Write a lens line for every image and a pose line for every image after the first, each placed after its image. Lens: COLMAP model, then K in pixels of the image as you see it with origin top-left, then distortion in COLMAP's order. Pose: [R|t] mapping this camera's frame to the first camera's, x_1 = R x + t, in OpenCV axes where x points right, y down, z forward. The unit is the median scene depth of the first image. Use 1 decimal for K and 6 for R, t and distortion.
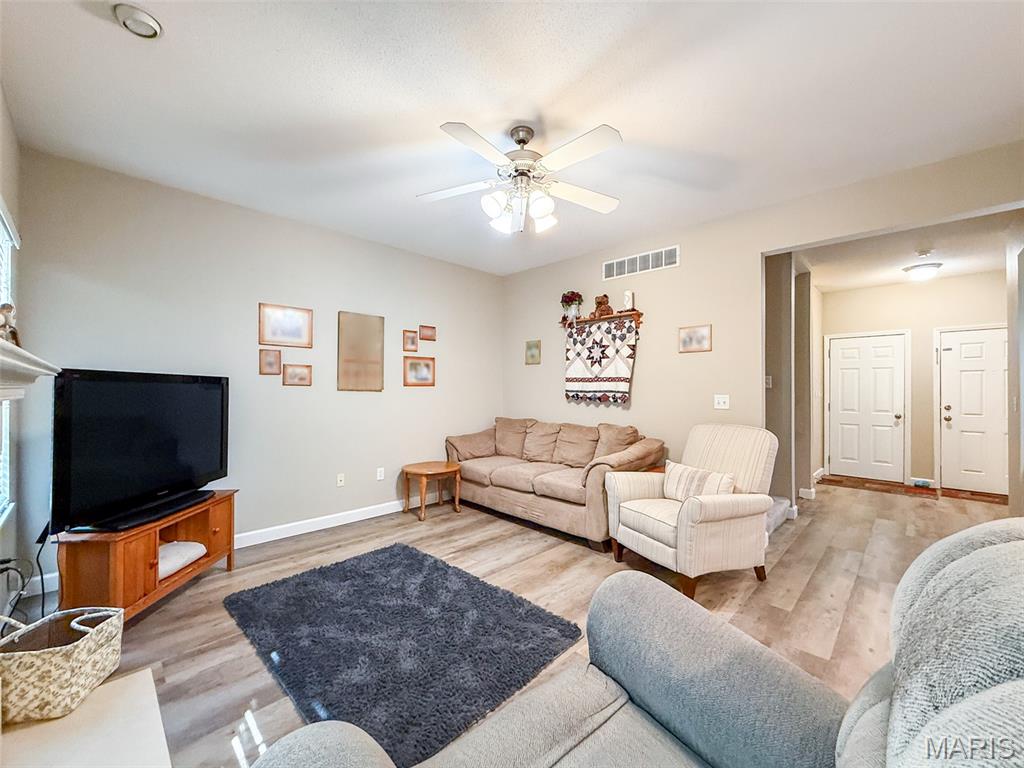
lens RADIAL K [[413.8, 0, 506.3], [0, 413.8, 385.7], [0, 0, 1]] dist [-0.000325, -0.000013]
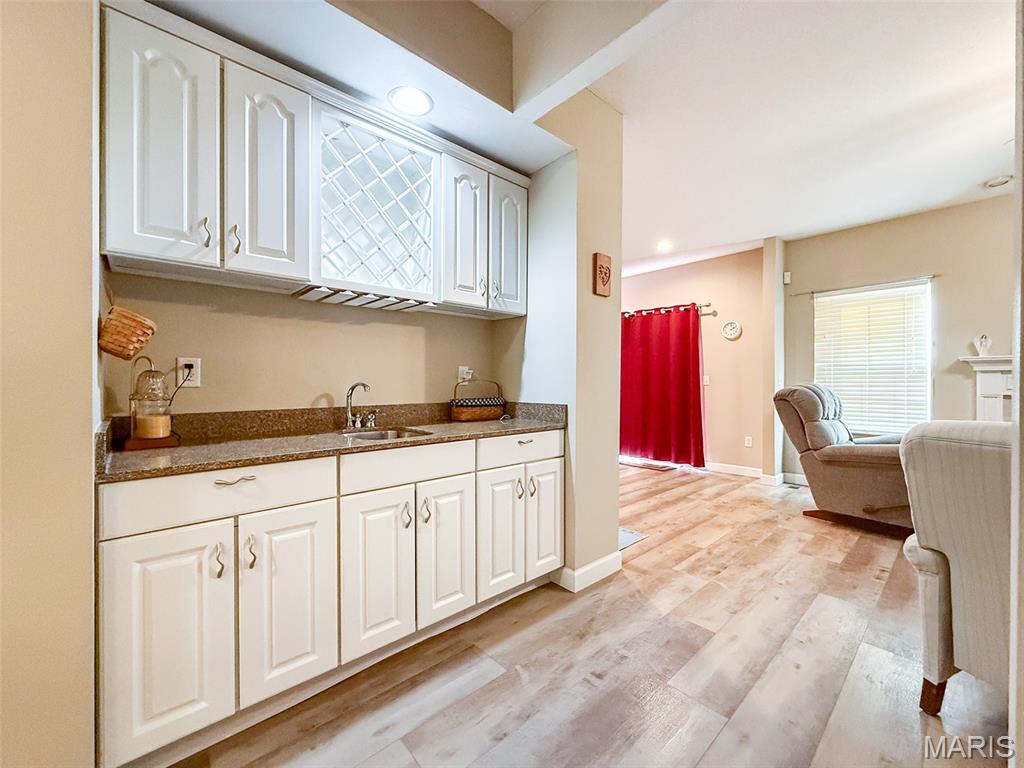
lens RADIAL K [[409.3, 0, 508.4], [0, 409.3, 383.4], [0, 0, 1]] dist [-0.002071, -0.000005]
pose [[-0.998198, -0.004137, 0.059866, 0.749769], [-0.004404, 0.999981, -0.004329, 0.046184], [-0.059847, -0.004585, -0.998197, 1.038531]]
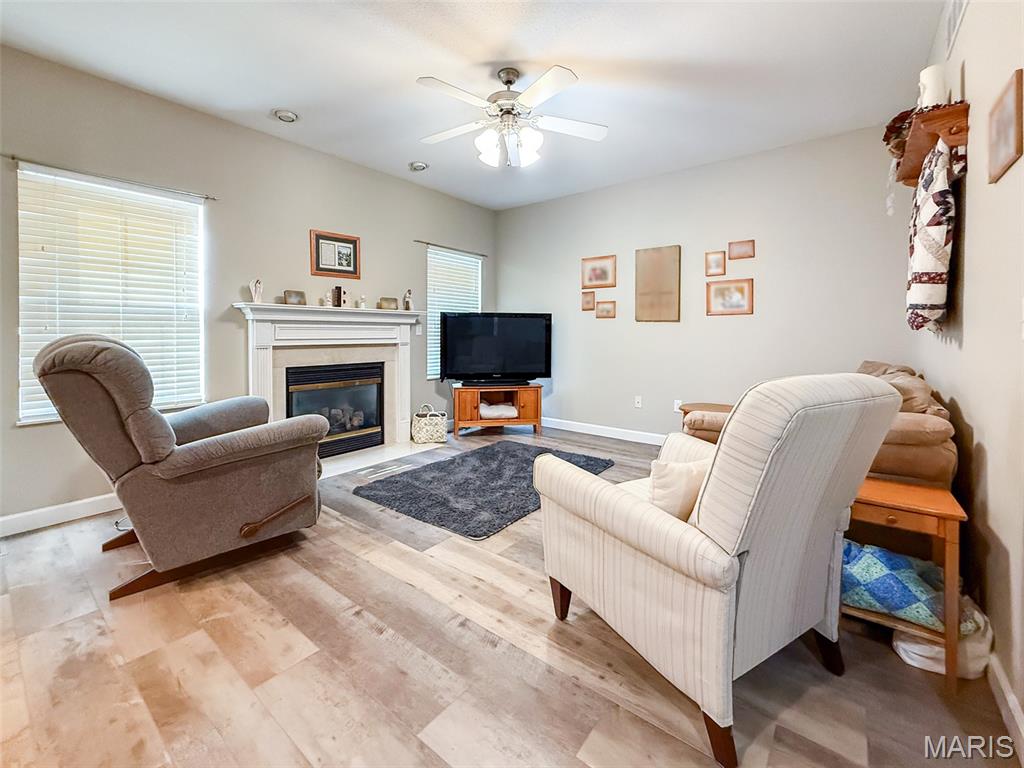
lens RADIAL K [[430.9, 0, 517.0], [0, 430.9, 334.7], [0, 0, 1]] dist [0.000141, 0.000005]
pose [[0.117019, 0.000050, -0.993130, 0.674591], [0.005496, 0.999985, 0.000698, 0.042186], [0.993114, -0.005540, 0.117017, 0.512768]]
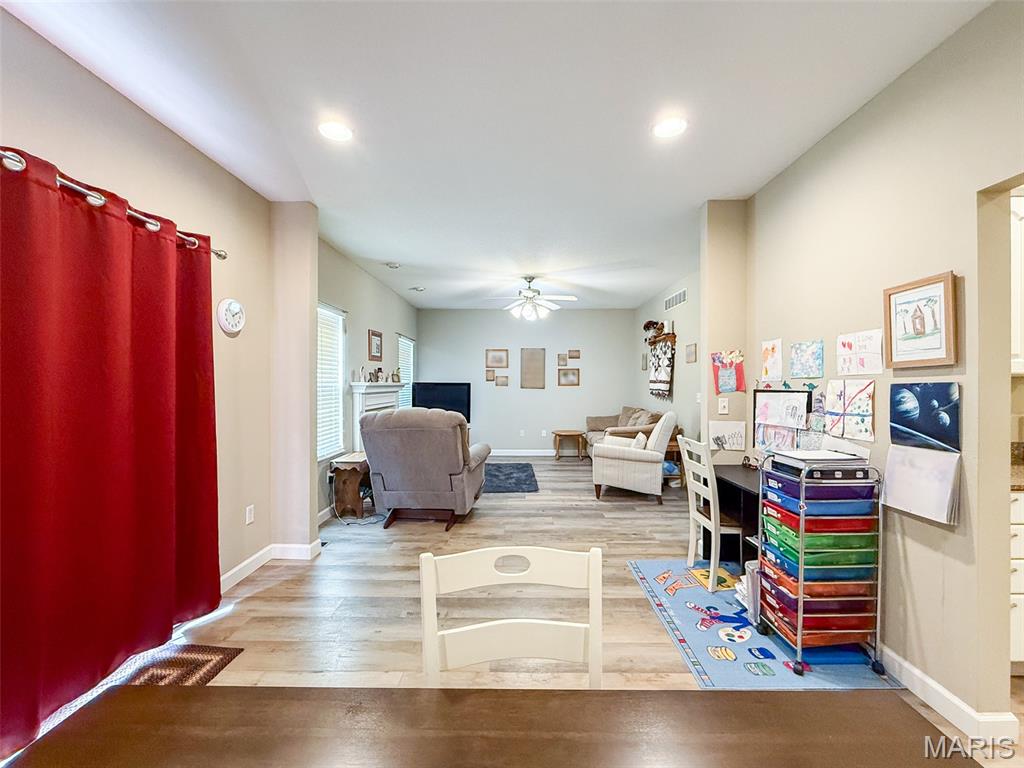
lens RADIAL K [[412.7, 0, 512.0], [0, 412.7, 384.0], [0, 0, 1]] dist [-0.000183, 0.000046]
pose [[0.692500, -0.001388, -0.721417, 0.944543], [0.005858, 0.999976, 0.003699, -0.015310], [0.721395, -0.006787, 0.692491, -0.385963]]
